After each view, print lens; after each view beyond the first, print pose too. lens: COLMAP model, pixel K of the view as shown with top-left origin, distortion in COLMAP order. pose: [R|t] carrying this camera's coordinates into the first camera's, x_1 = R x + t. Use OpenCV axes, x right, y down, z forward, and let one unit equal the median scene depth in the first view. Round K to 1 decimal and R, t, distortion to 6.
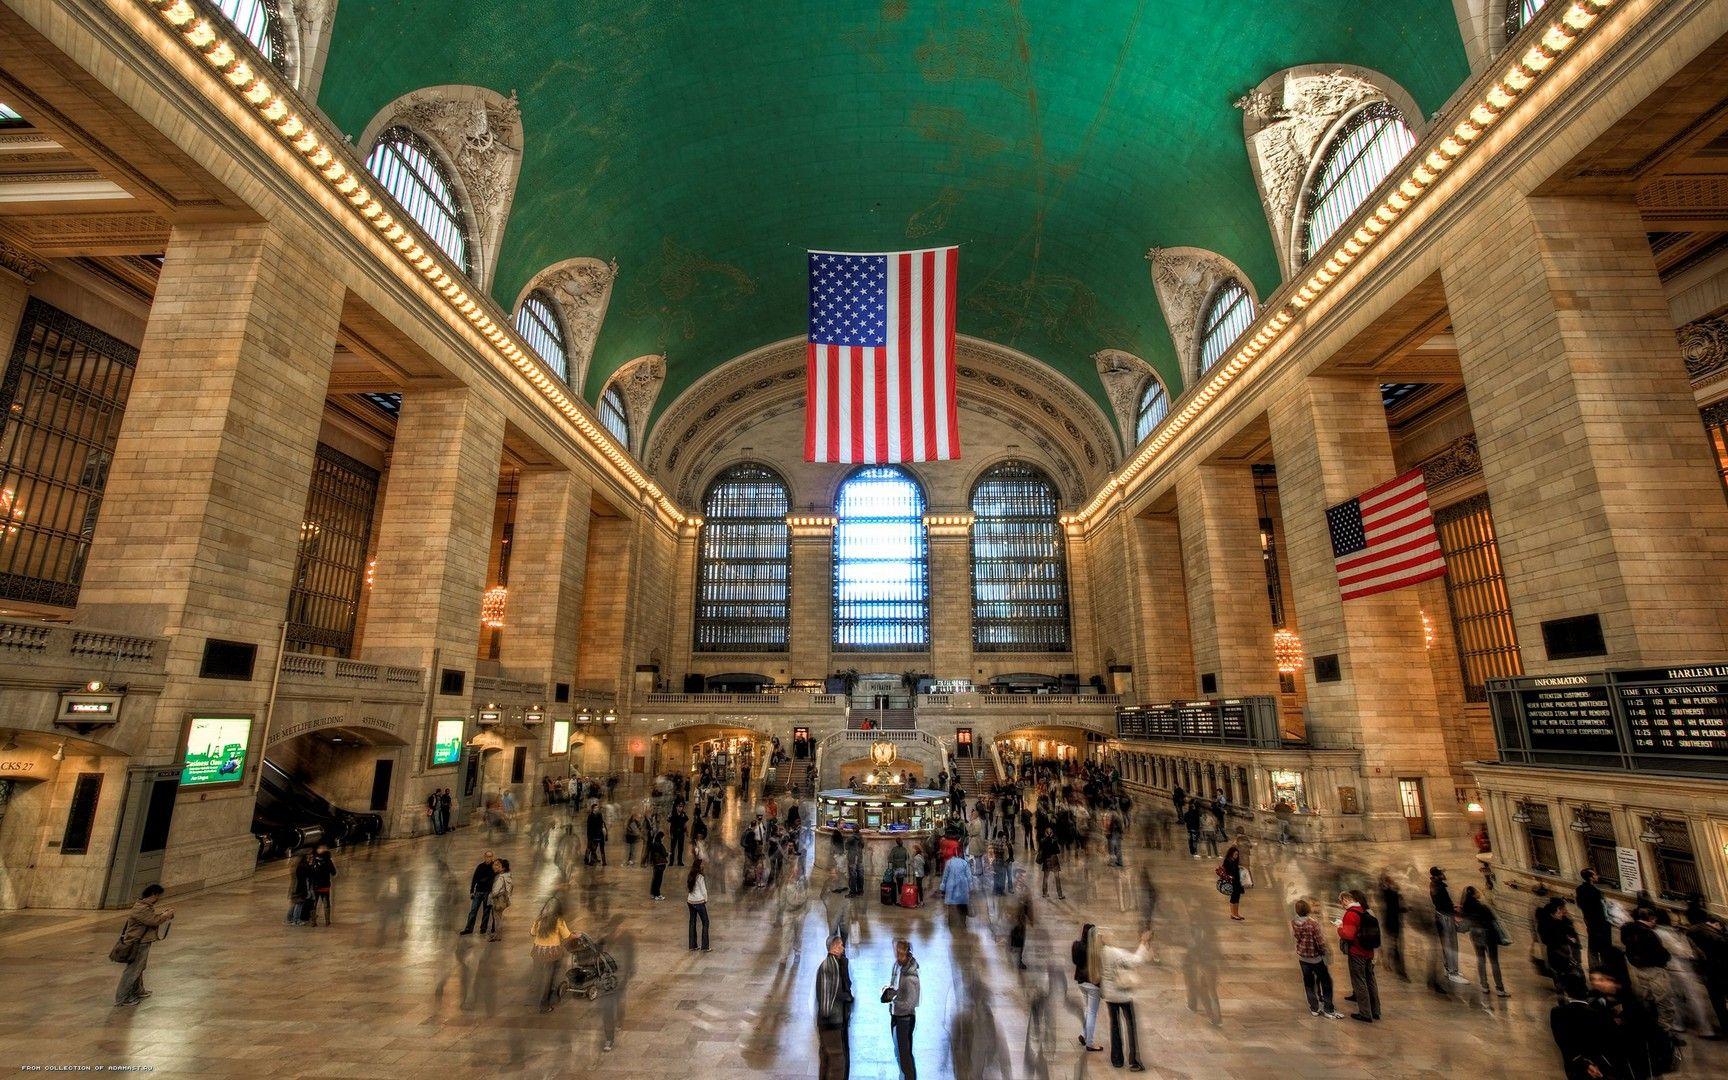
lens RADIAL K [[844.3, 0, 846.2], [0, 844.3, 491.7], [0, 0, 1]] dist [-0.011415, -0.000240]
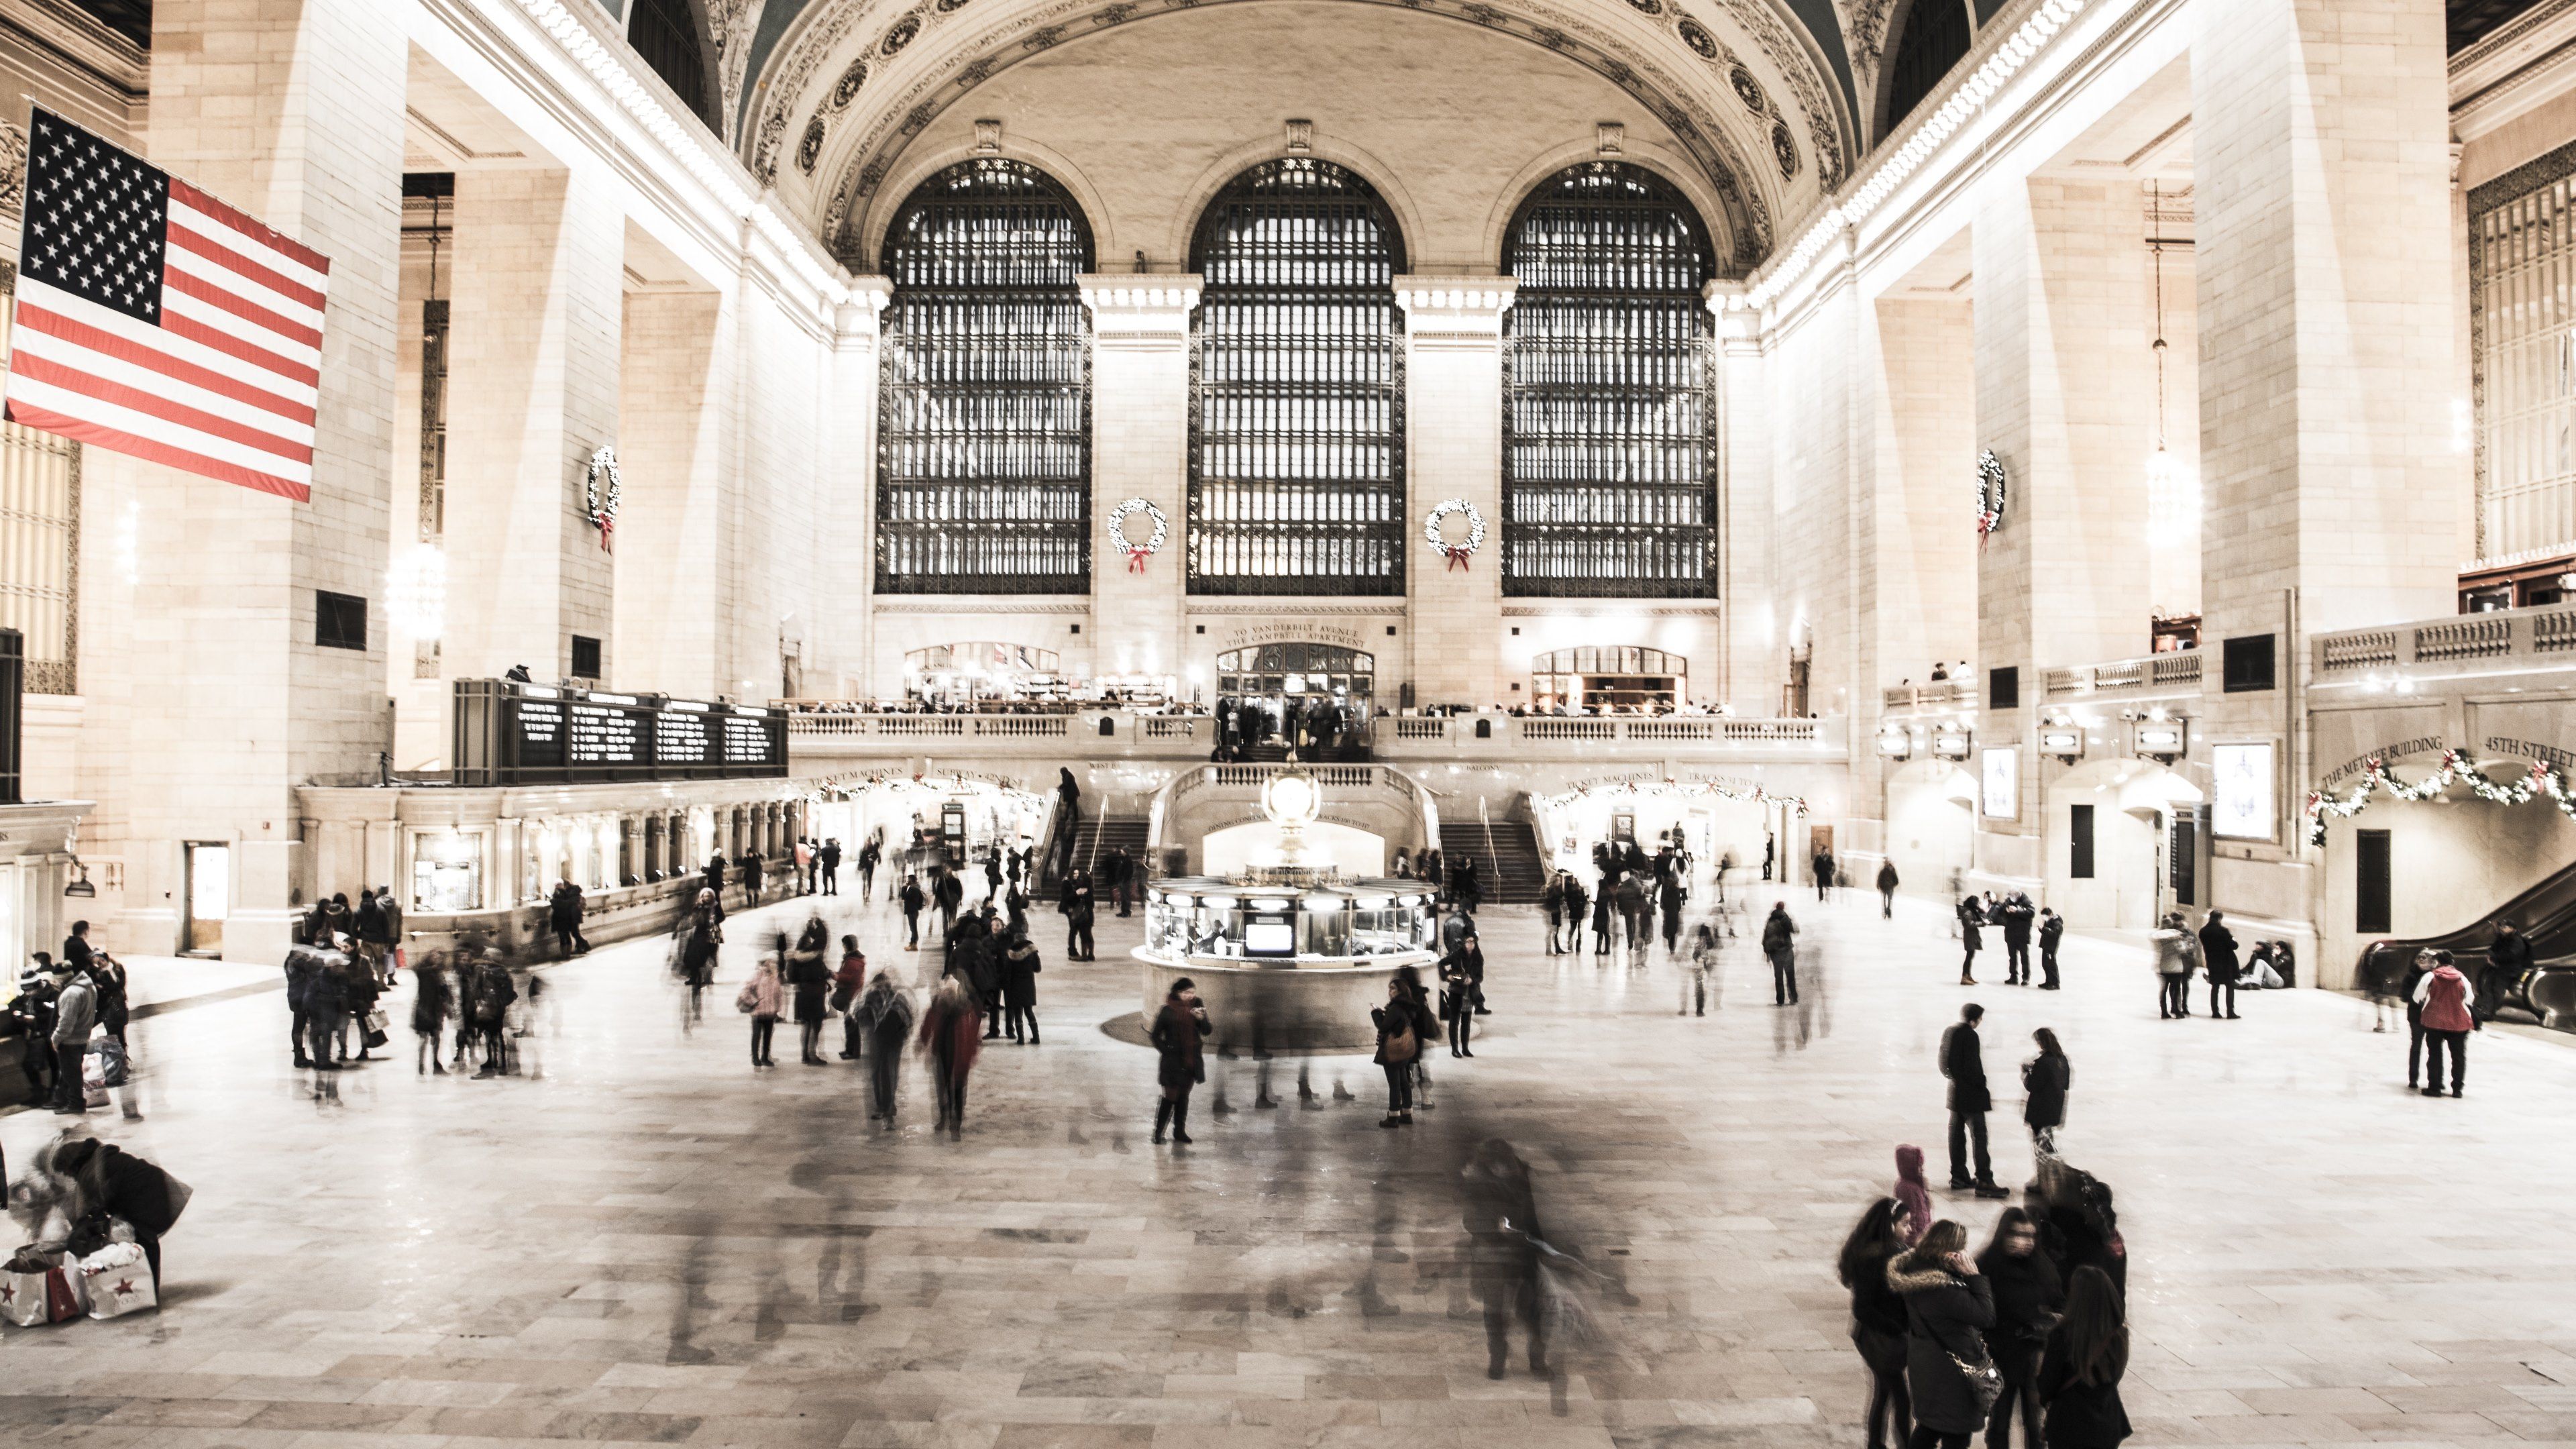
lens RADIAL K [[1928.3, 0, 1297.5], [0, 1928.3, 715.5], [0, 0, 1]] dist [-0.081743, 0.015989]
pose [[0.999140, 0.002304, 0.041411, -0.000243], [-0.012485, 0.968849, 0.247337, -0.001893], [-0.039552, -0.247642, 0.968044, -0.006870]]
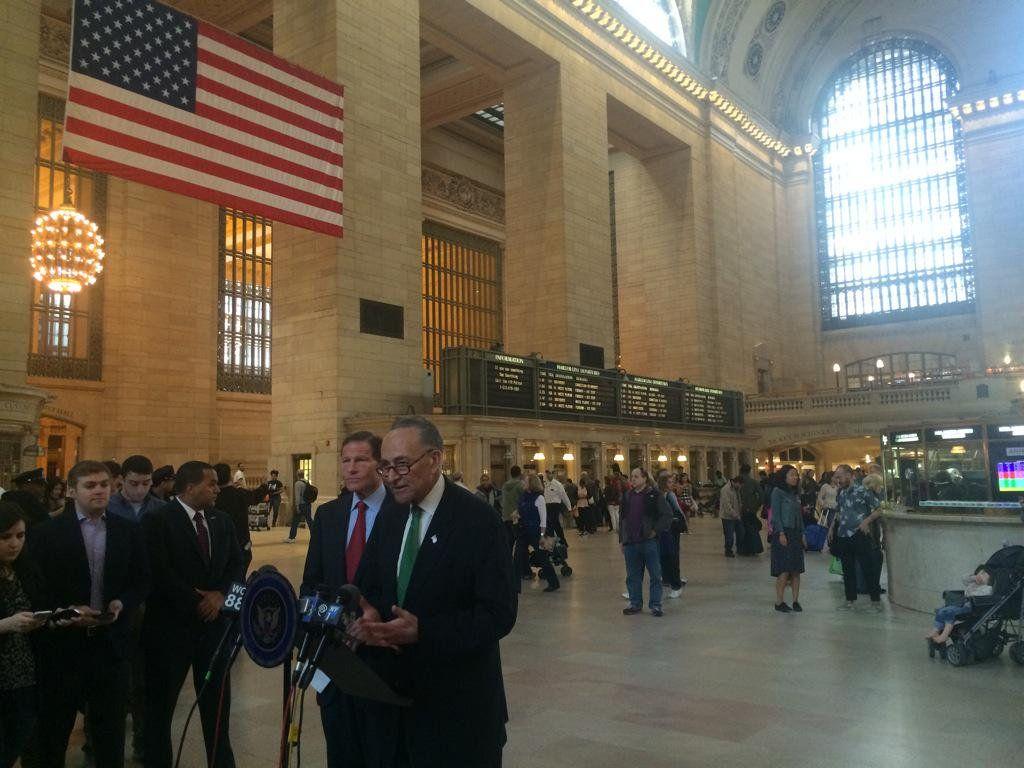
lens RADIAL K [[904.3, 0, 513.9], [0, 904.3, 374.2], [0, 0, 1]] dist [0.048600, 0.005545]
pose [[0.824332, -0.091934, -0.558592, 0.027994], [0.174646, 0.979895, 0.096458, 0.106801], [0.538494, -0.177070, 0.823815, 0.226522]]
